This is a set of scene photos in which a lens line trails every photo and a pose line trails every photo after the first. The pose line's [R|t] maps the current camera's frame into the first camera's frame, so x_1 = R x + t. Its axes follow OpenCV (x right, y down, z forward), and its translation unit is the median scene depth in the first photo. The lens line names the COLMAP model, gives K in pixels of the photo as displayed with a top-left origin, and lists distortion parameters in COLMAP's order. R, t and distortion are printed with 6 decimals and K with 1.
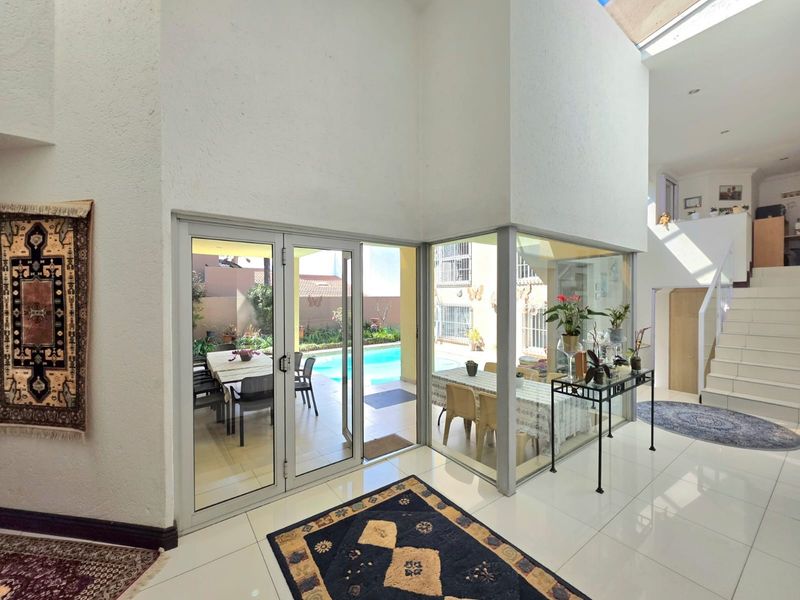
lens RADIAL K [[325.6, 0, 400.4], [0, 325.6, 299.7], [0, 0, 1]] dist [0.006406, 0.000389]
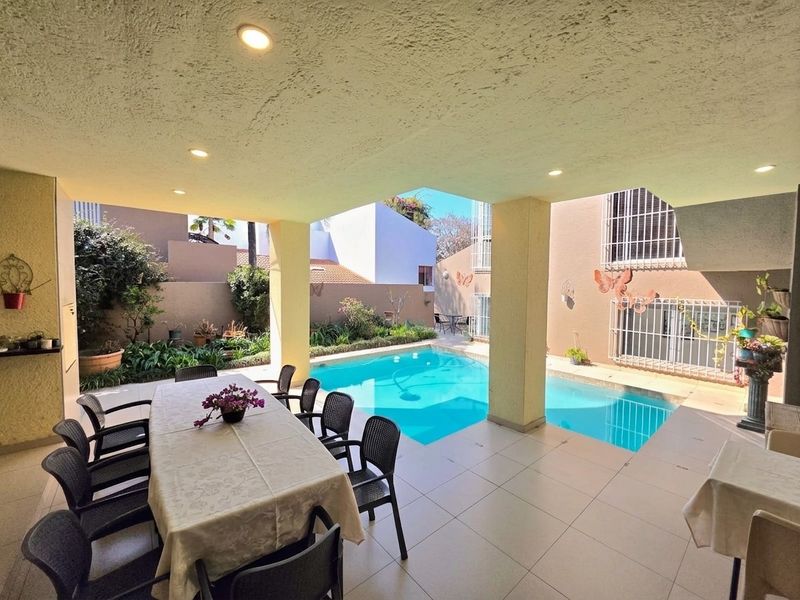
lens RADIAL K [[325.6, 0, 401.0], [0, 325.6, 301.2], [0, 0, 1]] dist [0.006406, 0.000389]
pose [[0.998380, 0.009003, 0.056187, -0.136807], [-0.011422, 0.999015, 0.042890, -0.002317], [-0.055746, -0.043462, 0.997499, 0.276100]]
